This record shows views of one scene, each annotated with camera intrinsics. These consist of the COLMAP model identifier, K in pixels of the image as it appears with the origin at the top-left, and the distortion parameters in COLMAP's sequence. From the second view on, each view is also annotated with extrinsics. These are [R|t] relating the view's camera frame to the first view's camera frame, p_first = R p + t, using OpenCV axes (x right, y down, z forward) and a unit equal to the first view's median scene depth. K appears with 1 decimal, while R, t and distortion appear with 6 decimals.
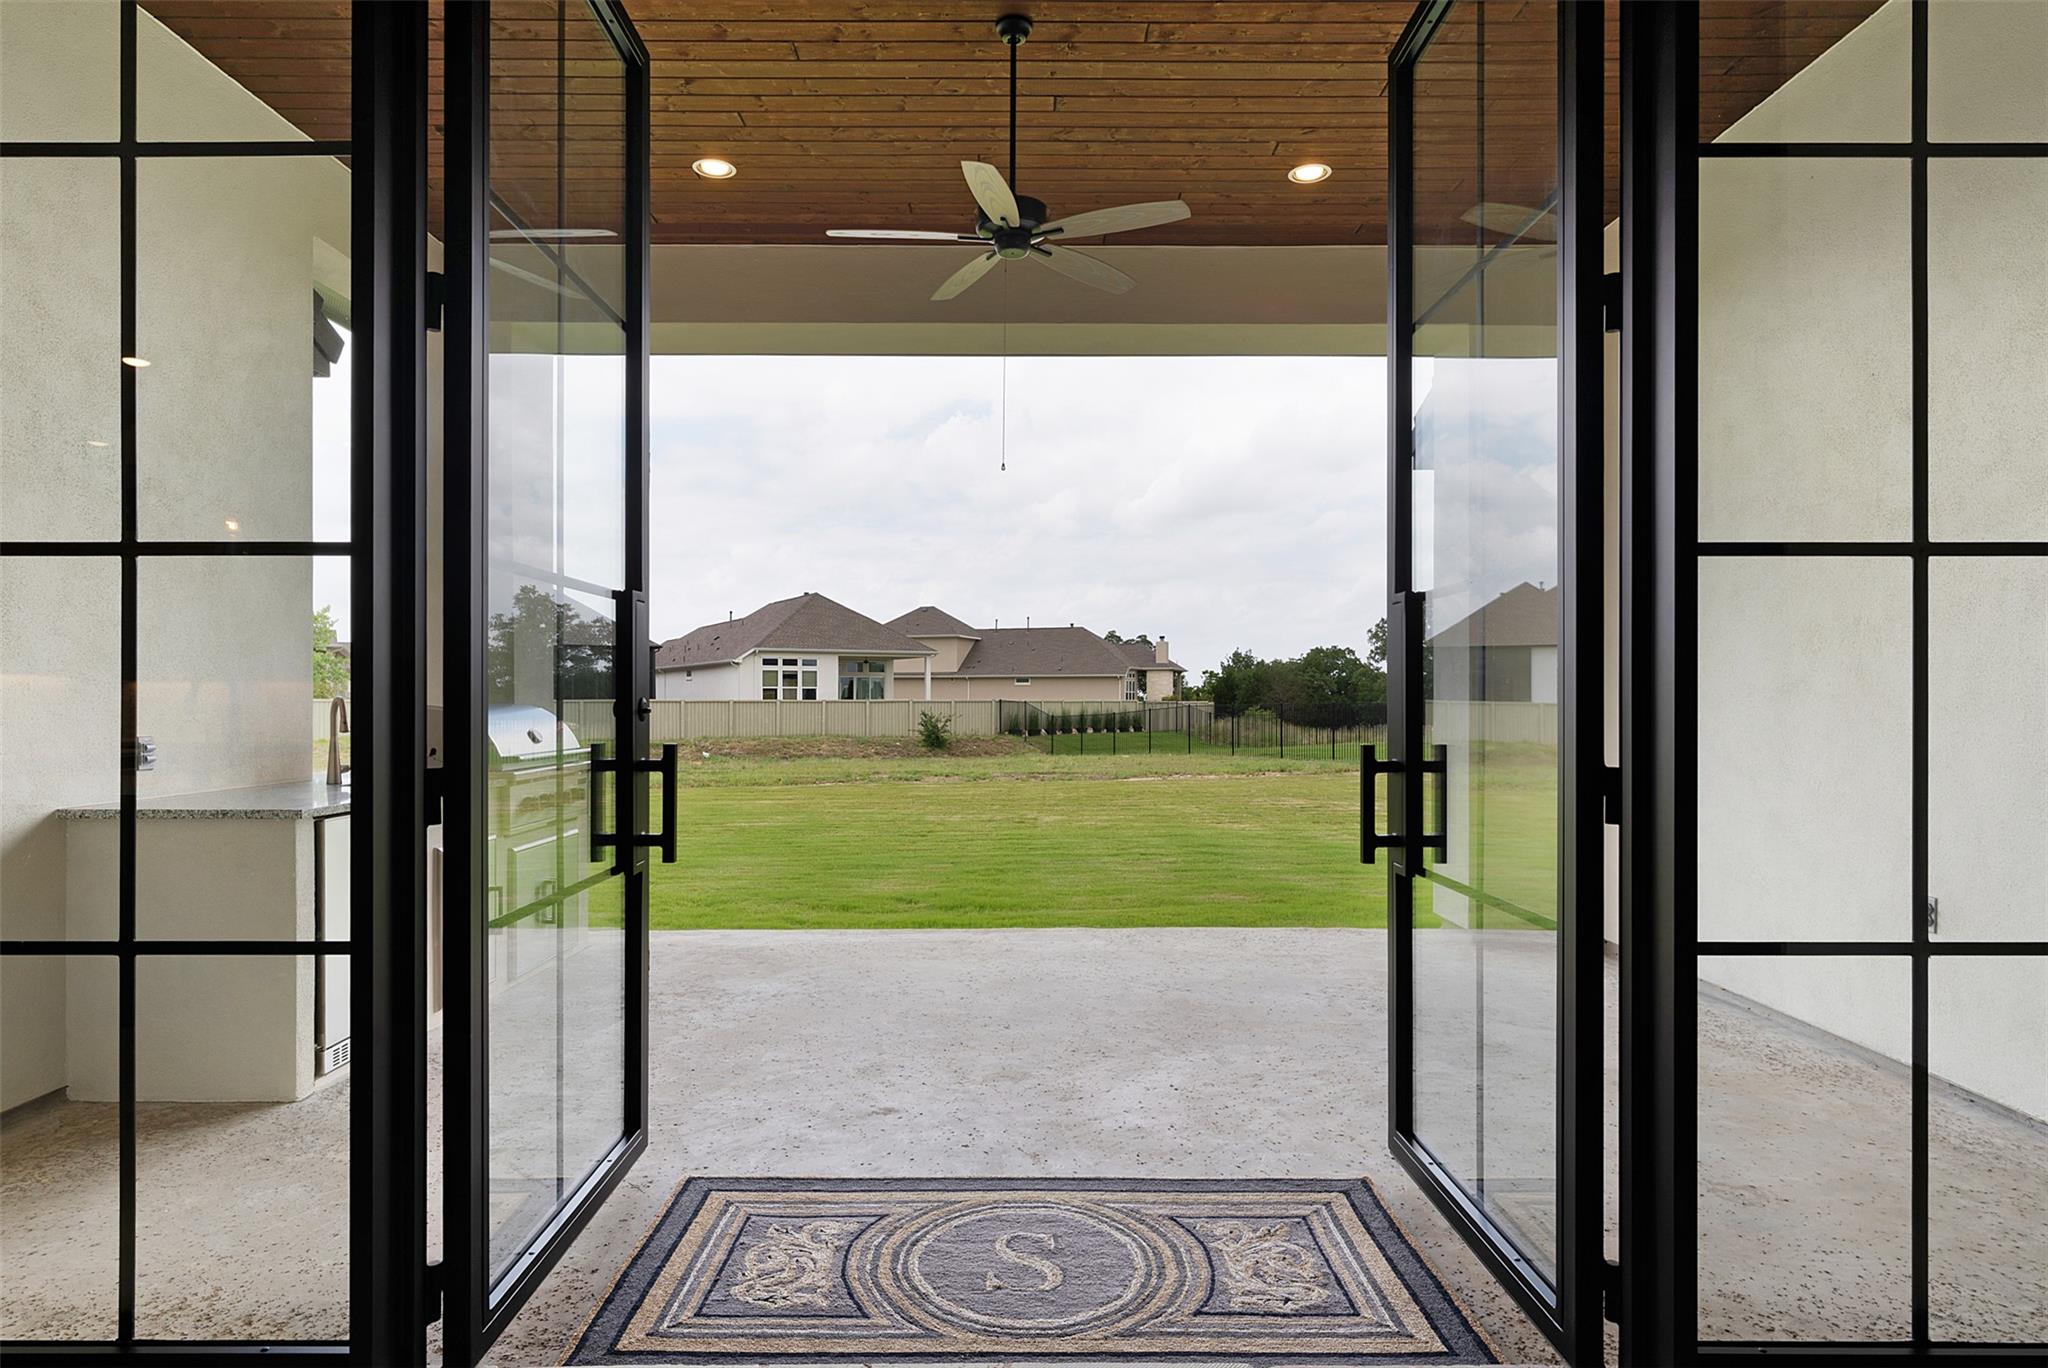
lens RADIAL K [[1146.0, 0, 1019.2], [0, 1146.0, 684.9], [0, 0, 1]] dist [-0.003576, -0.000244]
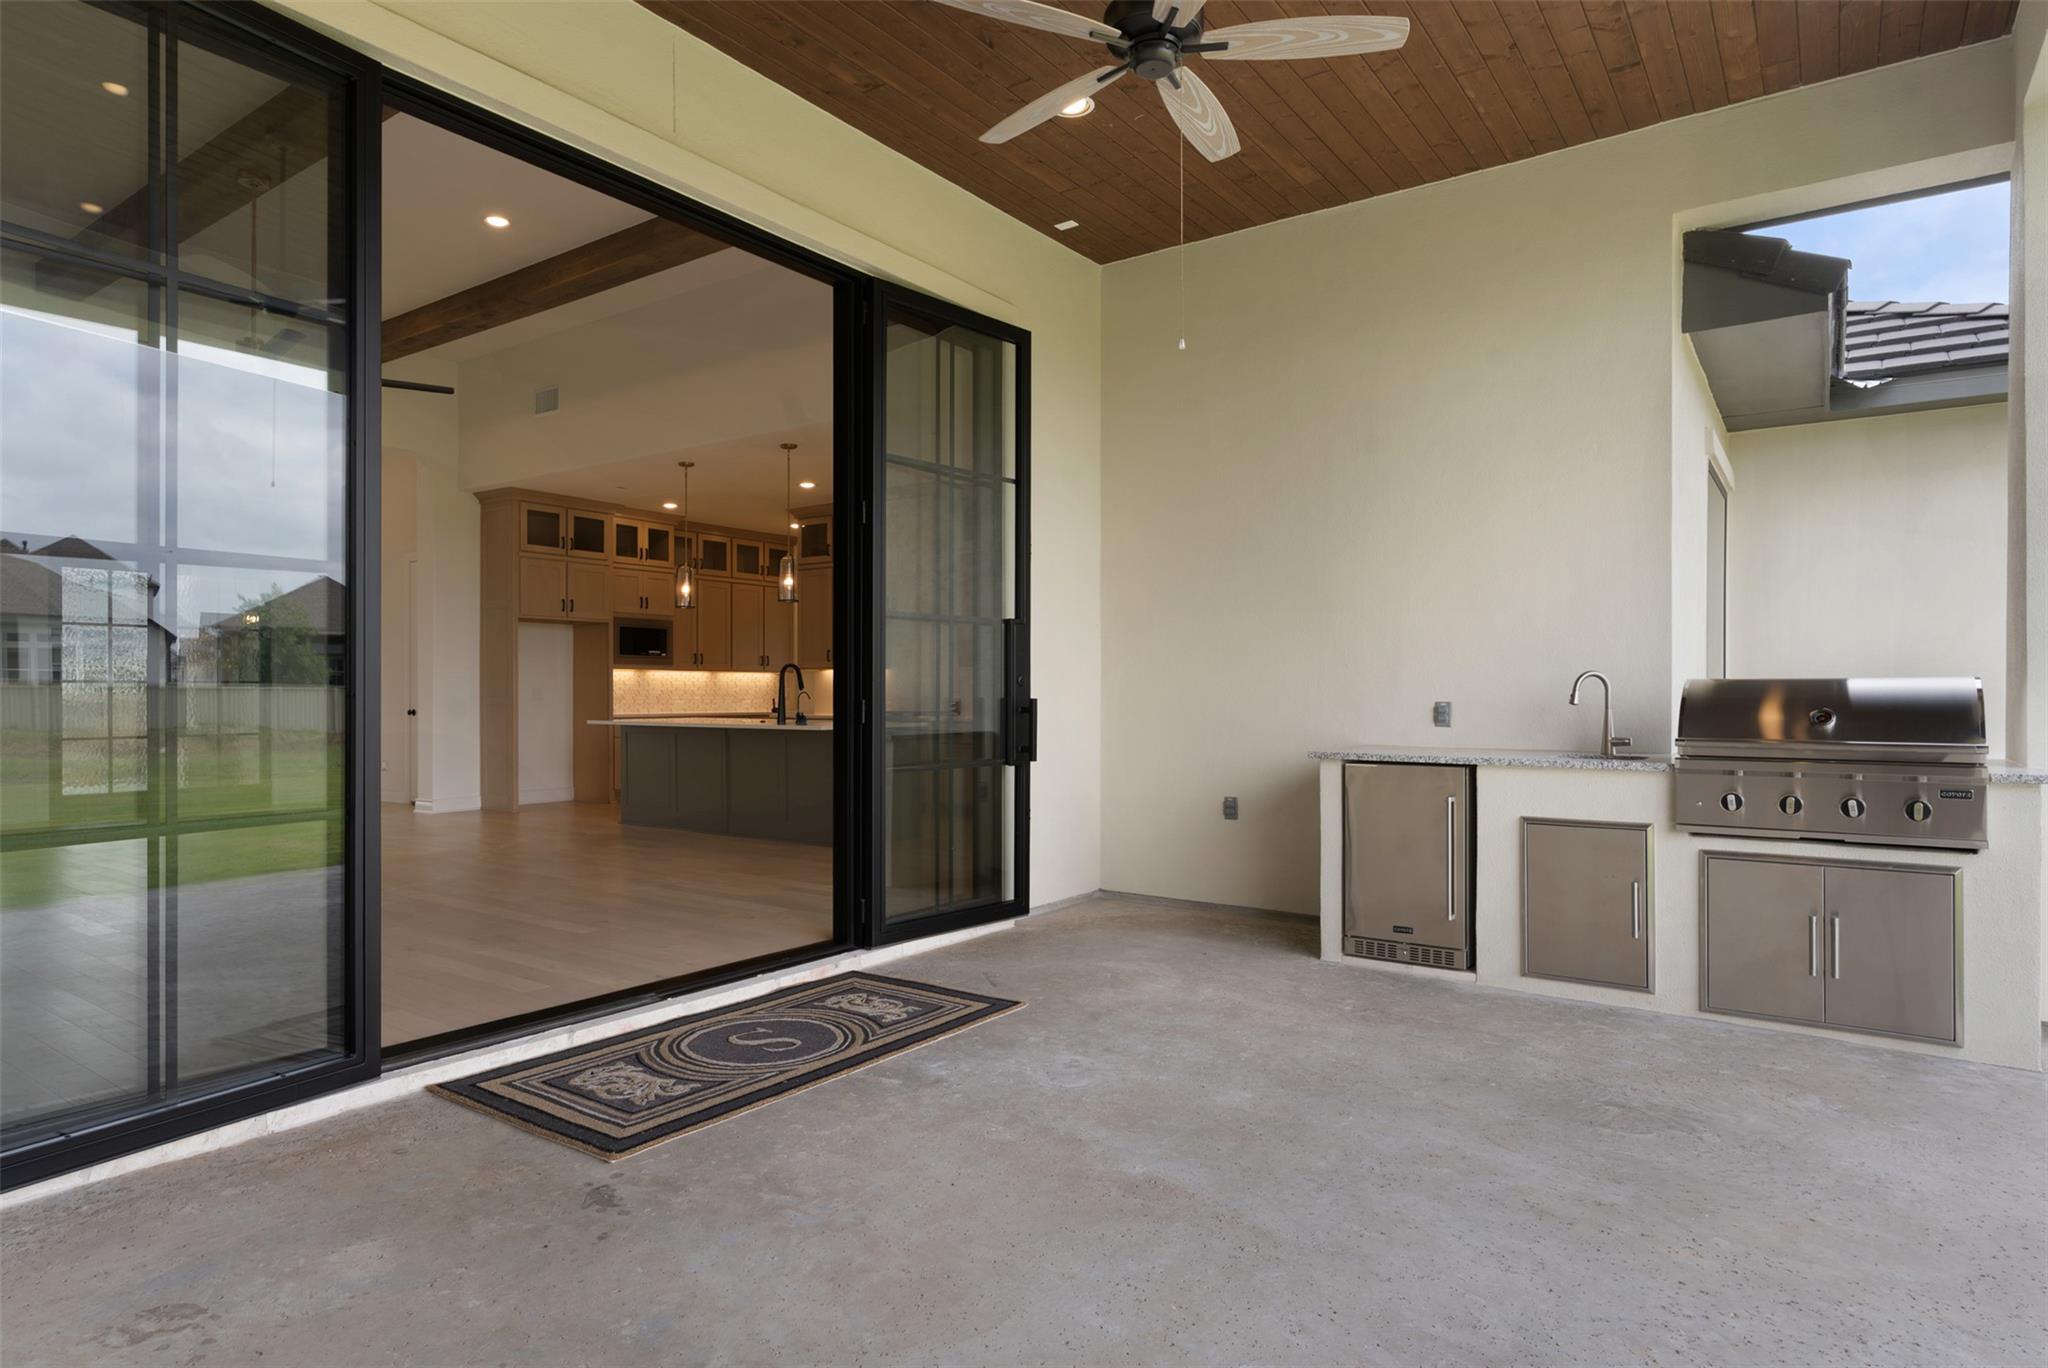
lens RADIAL K [[1146.0, 0, 1019.2], [0, 1146.0, 684.9], [0, 0, 1]] dist [-0.003576, -0.000244]
pose [[-0.587950, -0.003588, -0.808889, 1.016880], [0.009576, 0.999889, -0.011395, 0.050944], [0.808840, -0.014446, -0.587851, 2.128080]]
